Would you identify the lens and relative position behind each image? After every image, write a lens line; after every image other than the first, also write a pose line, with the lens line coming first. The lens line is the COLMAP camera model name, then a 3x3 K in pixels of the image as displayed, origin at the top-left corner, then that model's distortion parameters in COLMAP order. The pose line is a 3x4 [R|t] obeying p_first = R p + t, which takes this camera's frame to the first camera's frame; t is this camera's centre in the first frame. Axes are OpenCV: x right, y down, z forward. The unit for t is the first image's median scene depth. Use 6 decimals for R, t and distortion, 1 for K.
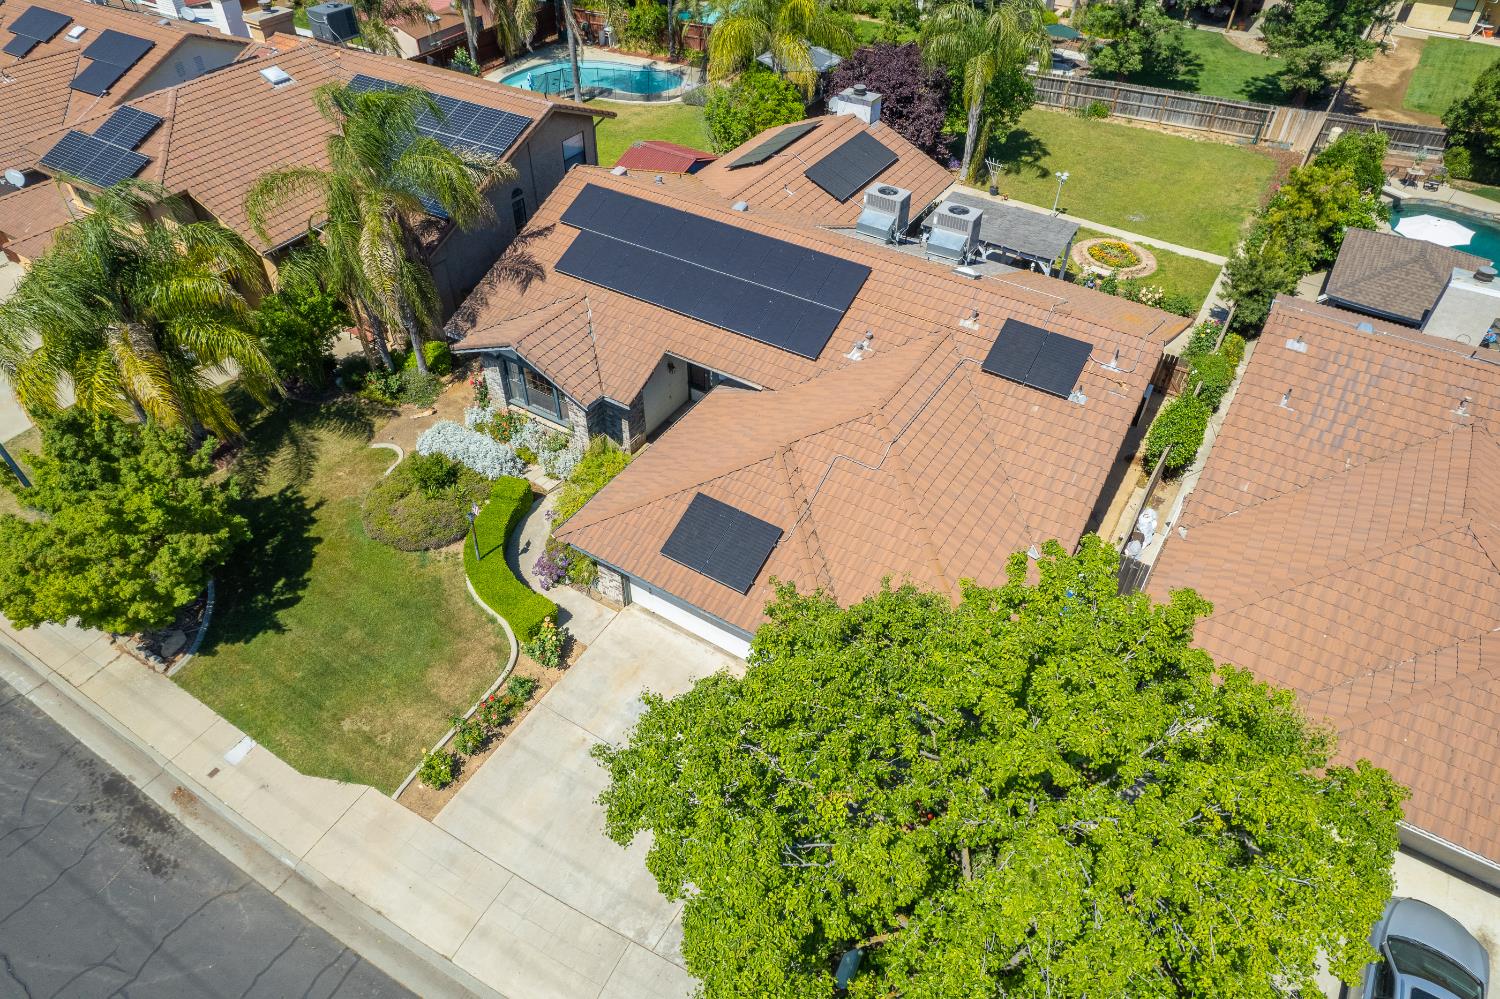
lens RADIAL K [[967.2, 0, 750.9], [0, 967.2, 502.7], [0, 0, 1]] dist [-0.079712, 0.073197]
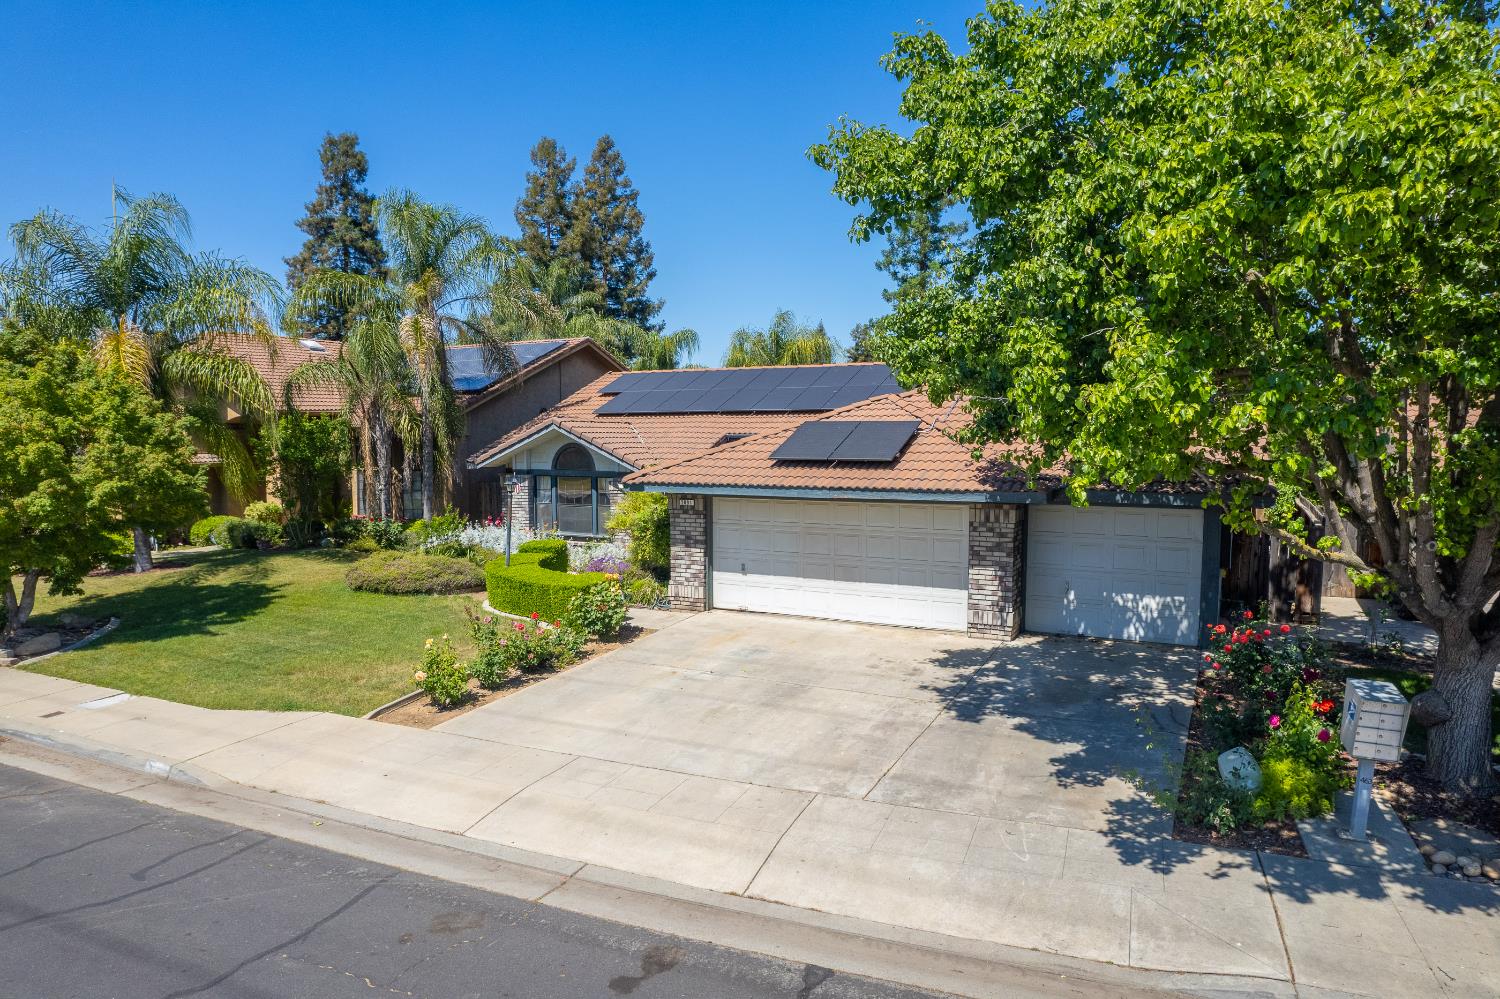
lens RADIAL K [[954.4, 0, 752.5], [0, 954.4, 517.4], [0, 0, 1]] dist [-0.071629, 0.066064]
pose [[0.996406, -0.014767, 0.083410, -0.143887], [0.062802, 0.789560, -0.610451, 0.467901], [-0.056843, 0.613495, 0.787650, 0.355664]]
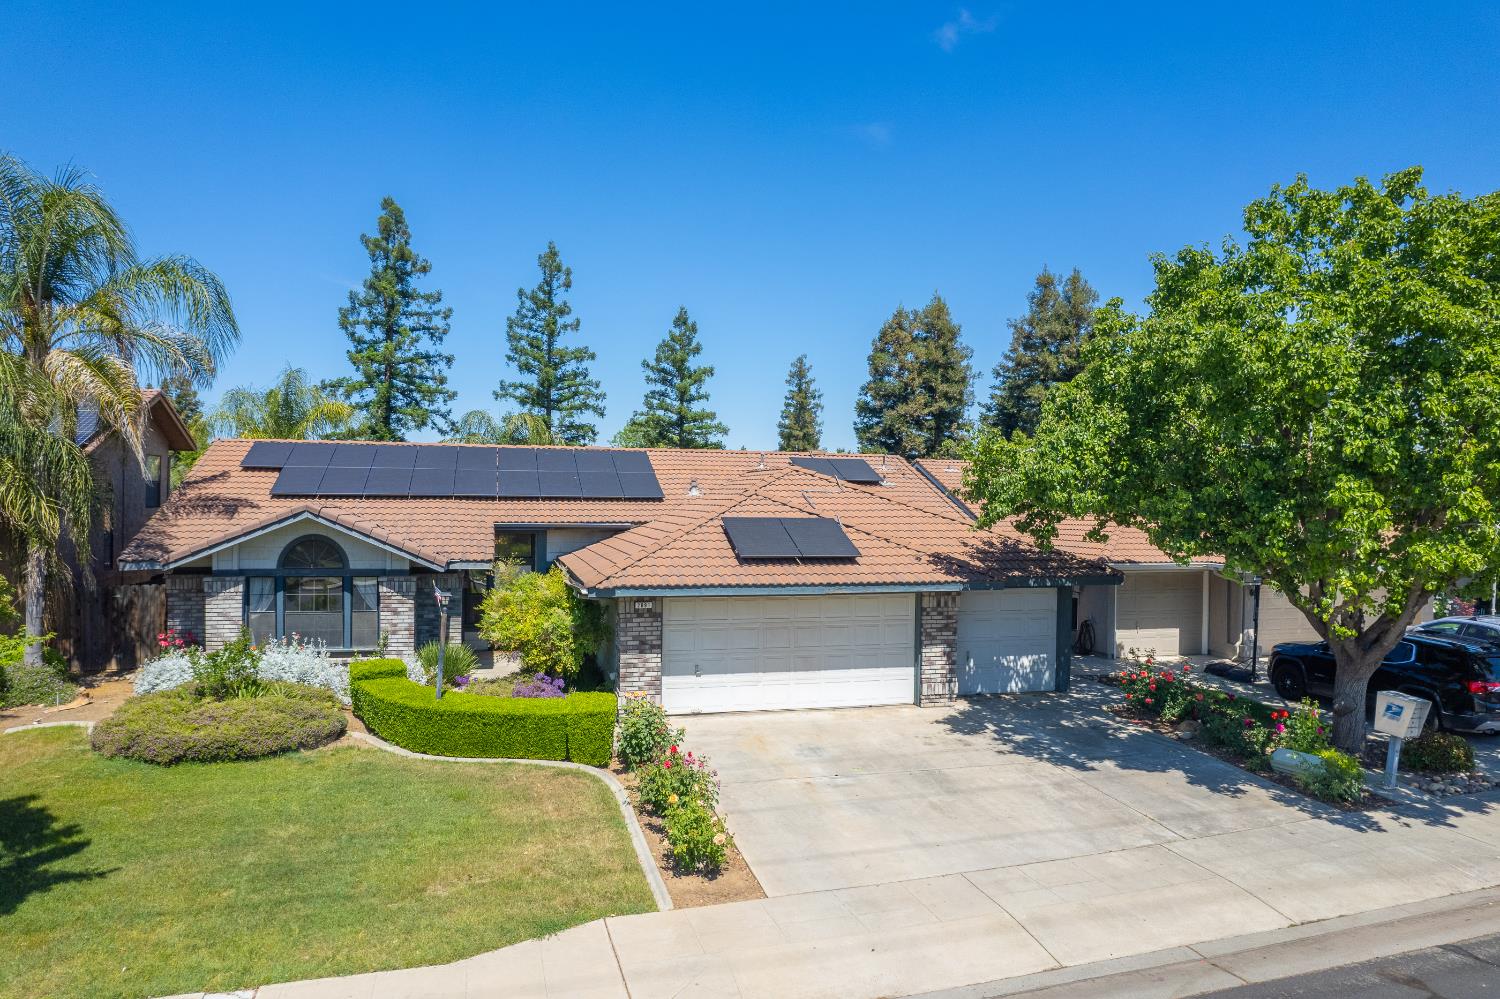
lens RADIAL K [[959.2, 0, 752.1], [0, 959.2, 499.8], [0, 0, 1]] dist [-0.073601, 0.063672]
pose [[0.677522, 0.002744, 0.735497, -0.552423], [0.494695, 0.738307, -0.458454, 0.316609], [-0.544280, 0.674460, 0.498862, 0.484007]]
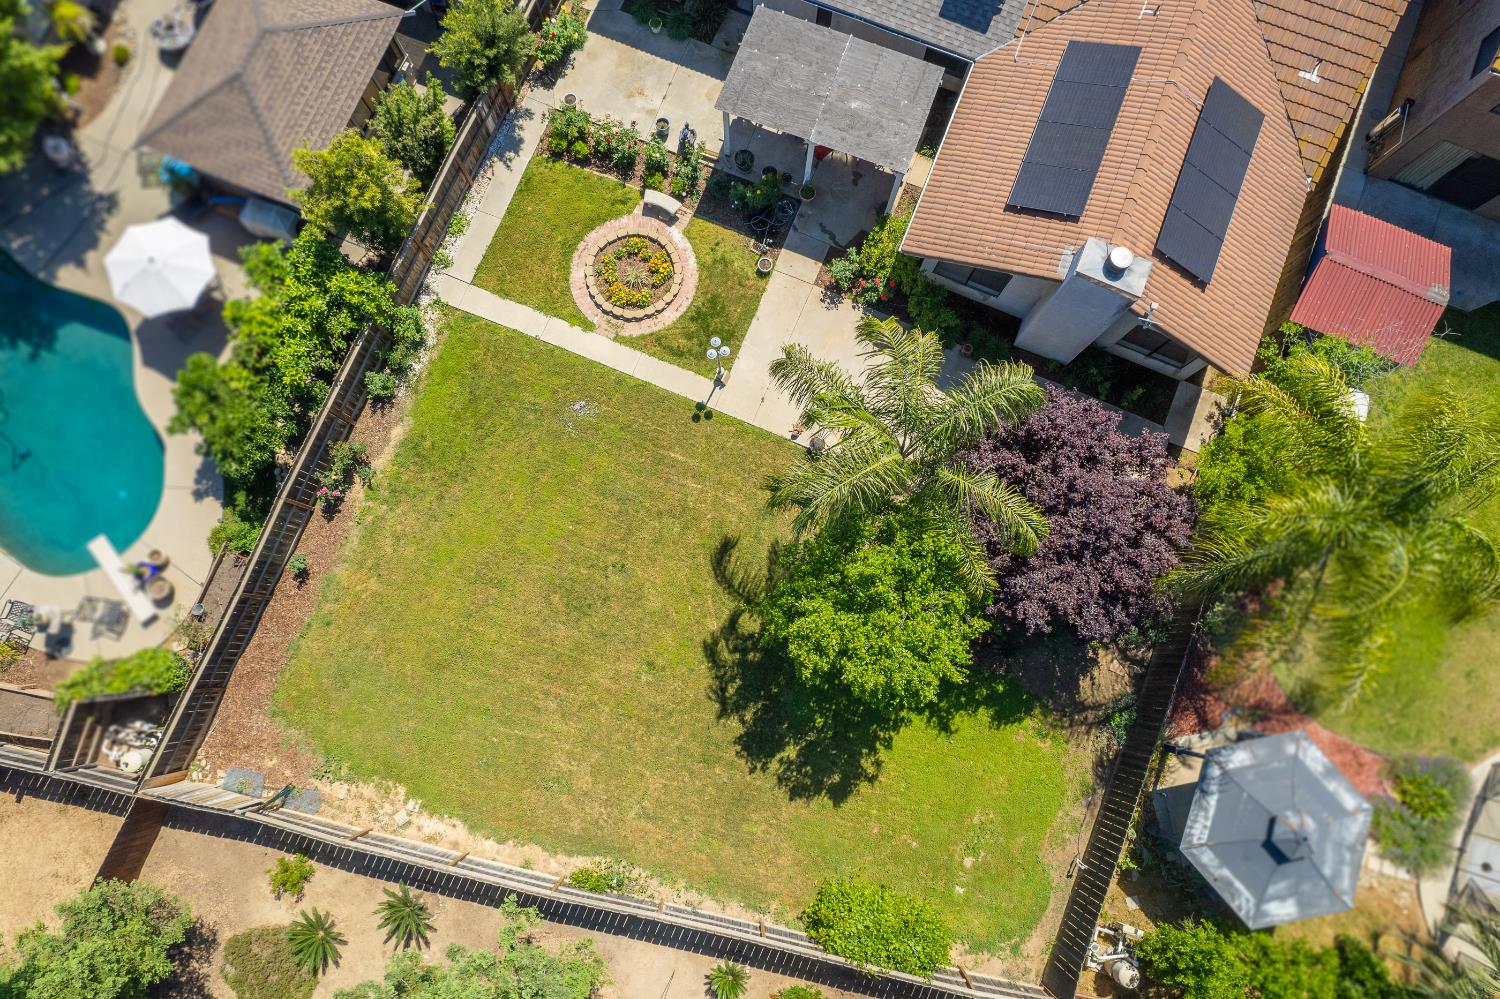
lens RADIAL K [[967.2, 0, 750.9], [0, 967.2, 502.7], [0, 0, 1]] dist [-0.079712, 0.073197]
pose [[-0.984350, 0.170045, -0.046256, 0.520809], [-0.132050, -0.537918, 0.832590, -1.316274], [0.116696, 0.825668, 0.551954, 1.124507]]
